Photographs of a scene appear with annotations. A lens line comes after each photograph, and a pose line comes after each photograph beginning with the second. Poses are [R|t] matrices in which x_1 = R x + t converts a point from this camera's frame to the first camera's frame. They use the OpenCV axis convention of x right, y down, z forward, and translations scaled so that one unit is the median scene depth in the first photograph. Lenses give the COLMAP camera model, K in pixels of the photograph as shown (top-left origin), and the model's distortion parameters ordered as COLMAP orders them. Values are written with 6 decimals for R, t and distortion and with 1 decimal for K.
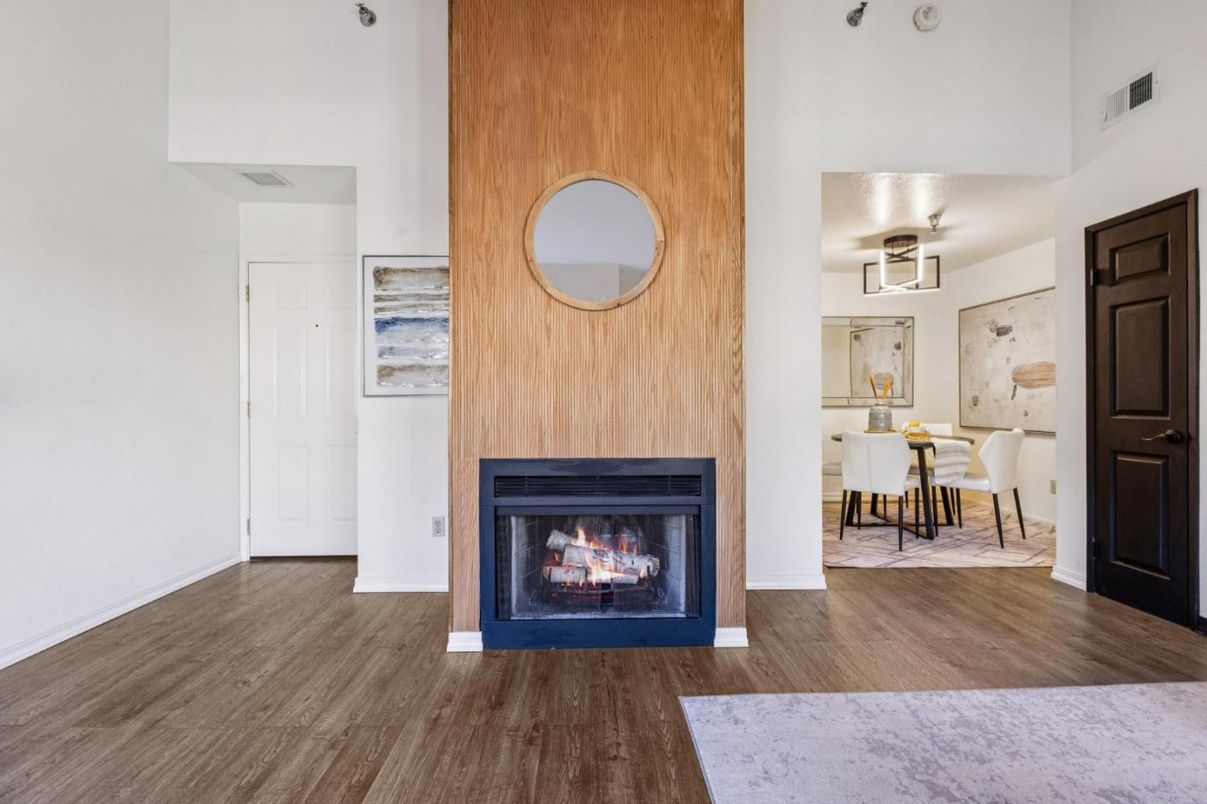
lens RADIAL K [[538.6, 0, 597.0], [0, 538.6, 402.5], [0, 0, 1]] dist [-0.001815, -0.000037]
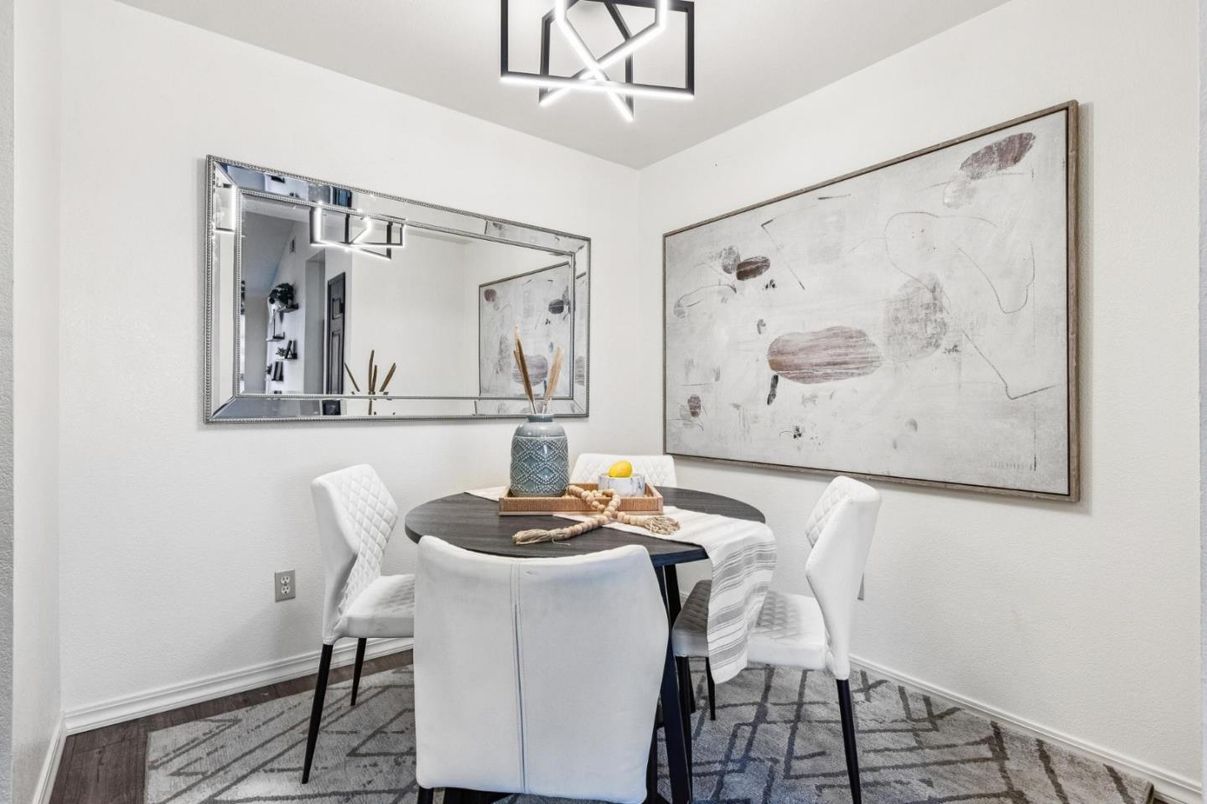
lens RADIAL K [[579.8, 0, 598.6], [0, 579.8, 401.7], [0, 0, 1]] dist [0.000994, 0.000025]
pose [[0.808891, 0.003160, 0.587950, 0.317934], [-0.001862, 0.999994, -0.002813, -0.005963], [-0.587956, 0.001181, 0.808892, 0.640749]]
